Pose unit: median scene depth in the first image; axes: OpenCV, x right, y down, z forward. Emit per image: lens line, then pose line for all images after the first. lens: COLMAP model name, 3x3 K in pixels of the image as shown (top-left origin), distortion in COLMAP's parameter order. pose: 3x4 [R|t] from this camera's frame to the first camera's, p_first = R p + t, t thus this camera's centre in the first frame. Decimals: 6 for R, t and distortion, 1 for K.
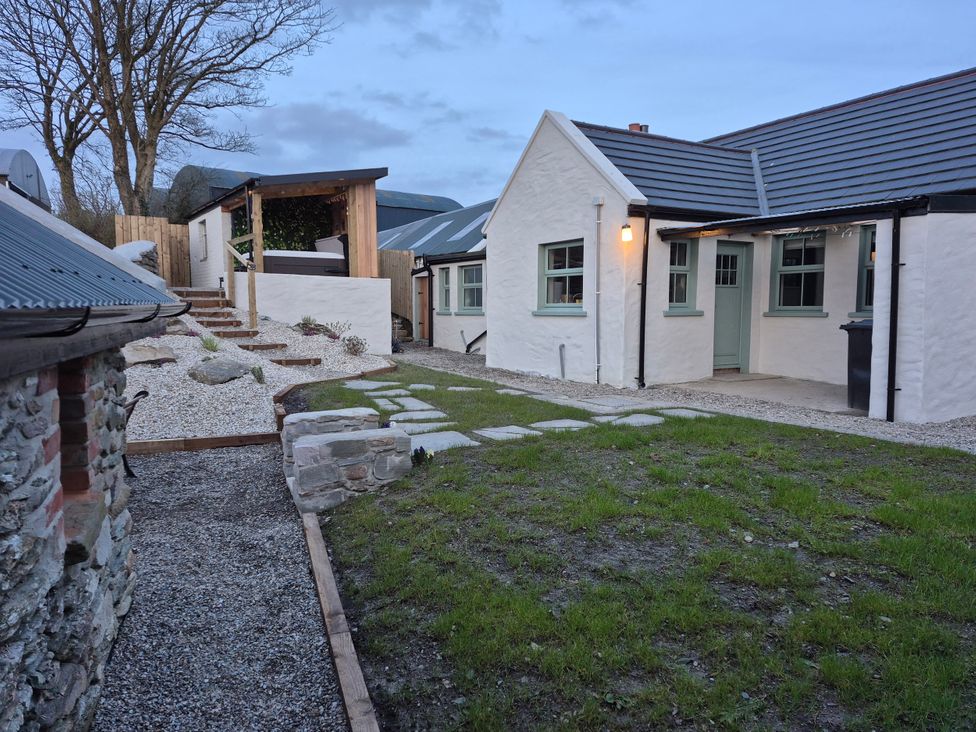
lens RADIAL K [[670.4, 0, 481.1], [0, 670.4, 378.7], [0, 0, 1]] dist [0.091477, -0.090764]
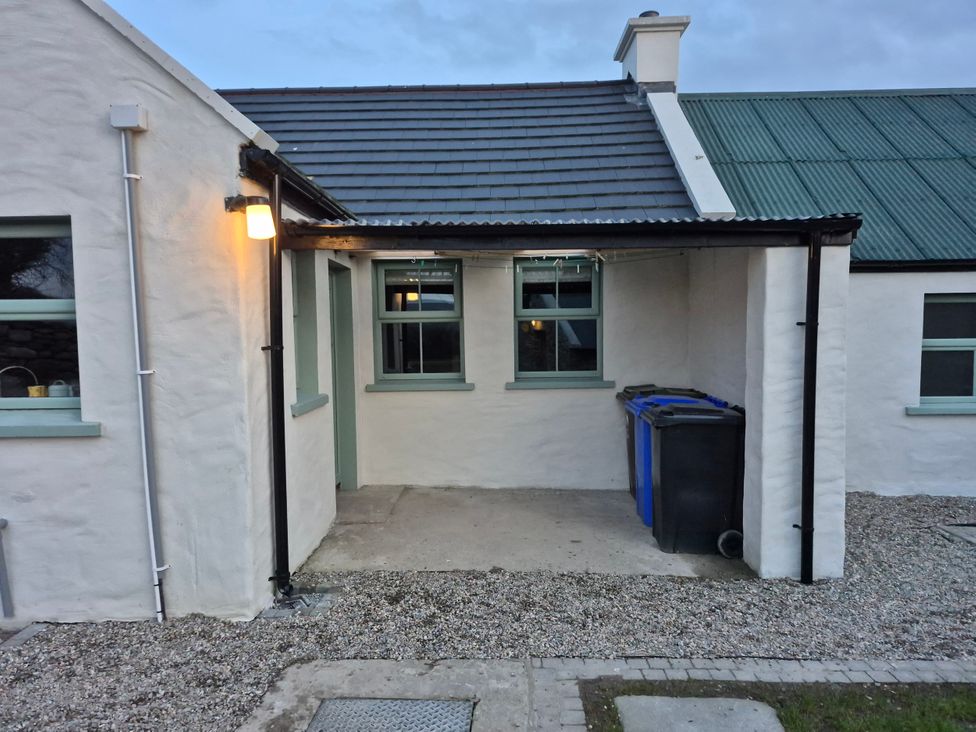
lens RADIAL K [[670.4, 0, 481.0], [0, 670.4, 373.6], [0, 0, 1]] dist [0.091477, -0.090764]
pose [[0.537410, -0.057720, 0.841343, -0.026921], [0.102751, 0.994704, 0.002609, -0.076505], [-0.837038, 0.085047, 0.540495, 0.456955]]
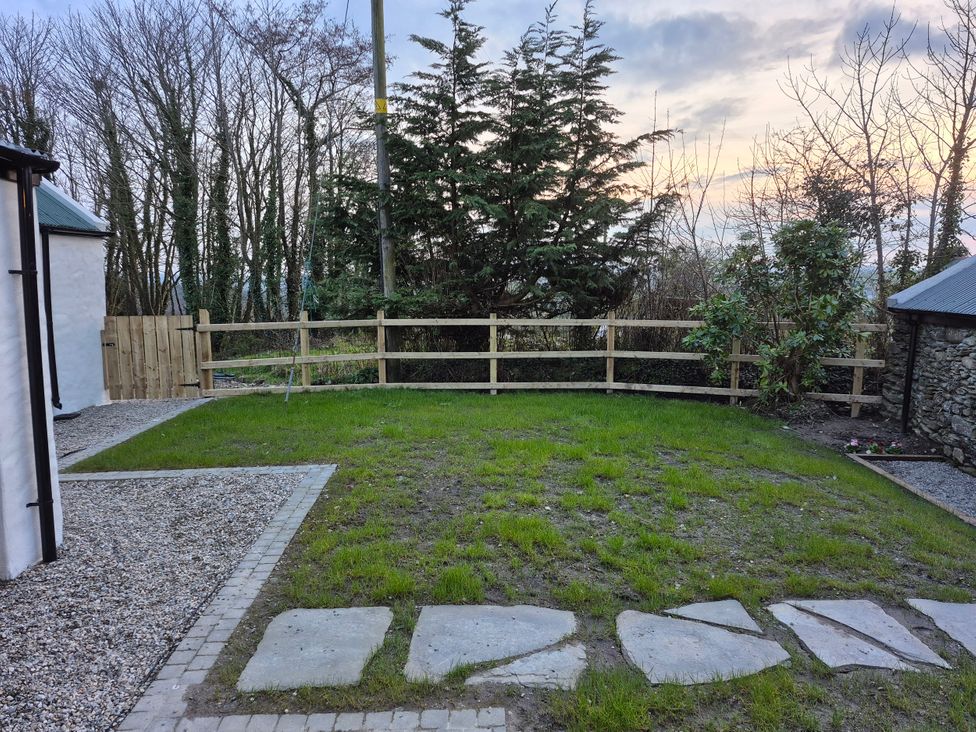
lens RADIAL K [[675.7, 0, 476.9], [0, 675.7, 373.9], [0, 0, 1]] dist [0.053802, -0.039758]
pose [[-0.883326, -0.059752, 0.464936, 0.024955], [0.054325, 0.972110, 0.228145, -0.095480], [-0.465601, 0.226784, -0.855444, 0.648410]]
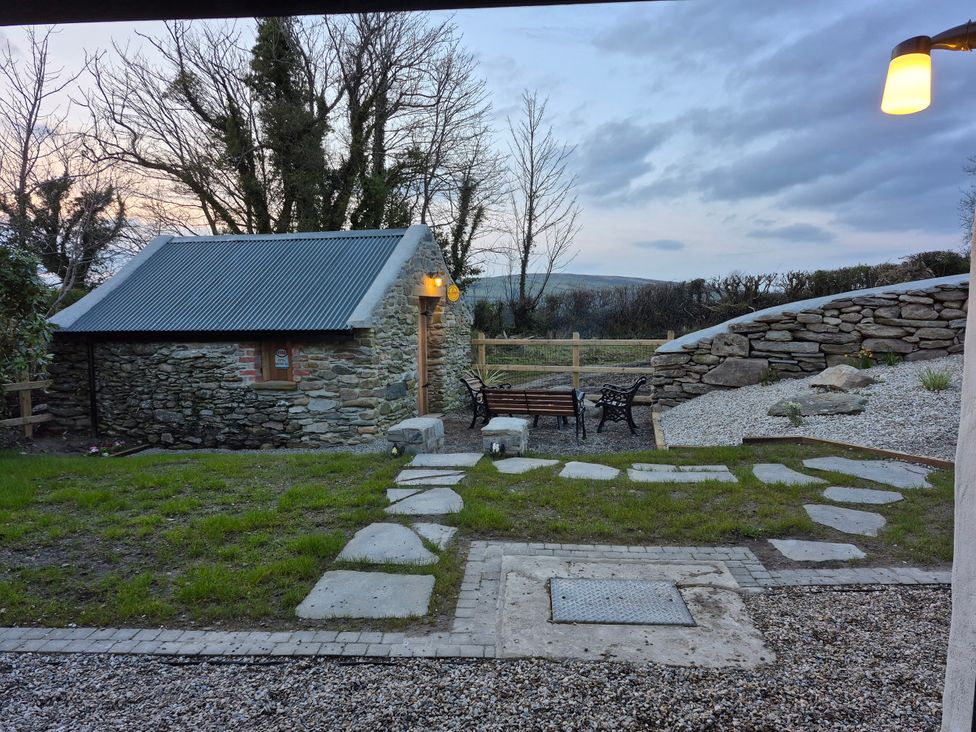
lens RADIAL K [[670.4, 0, 489.2], [0, 670.4, 374.3], [0, 0, 1]] dist [0.091477, -0.090764]
pose [[-0.536624, 0.089517, -0.839060, 0.327049], [-0.077845, 0.984865, 0.154859, -0.090926], [0.840223, 0.148417, -0.521534, 0.663329]]
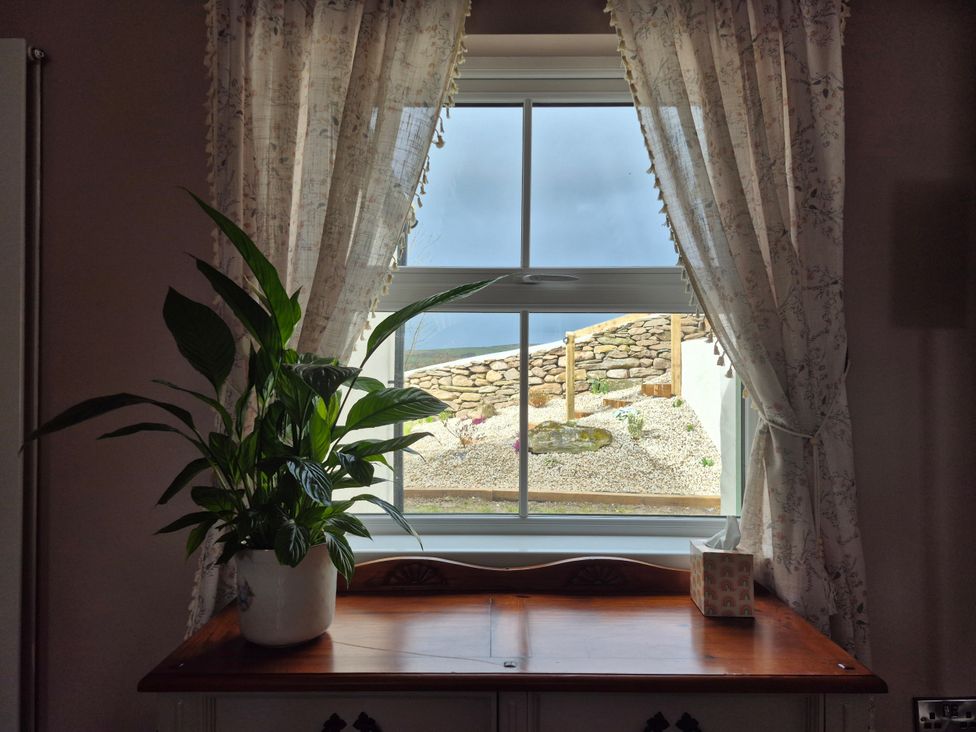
lens RADIAL K [[672.5, 0, 475.5], [0, 672.5, 376.0], [0, 0, 1]] dist [0.046103, -0.023077]
pose [[-0.552919, -0.001073, -0.833234, 0.272333], [-0.088523, 0.994415, 0.057462, -0.134627], [0.828519, 0.105533, -0.549926, 1.115425]]
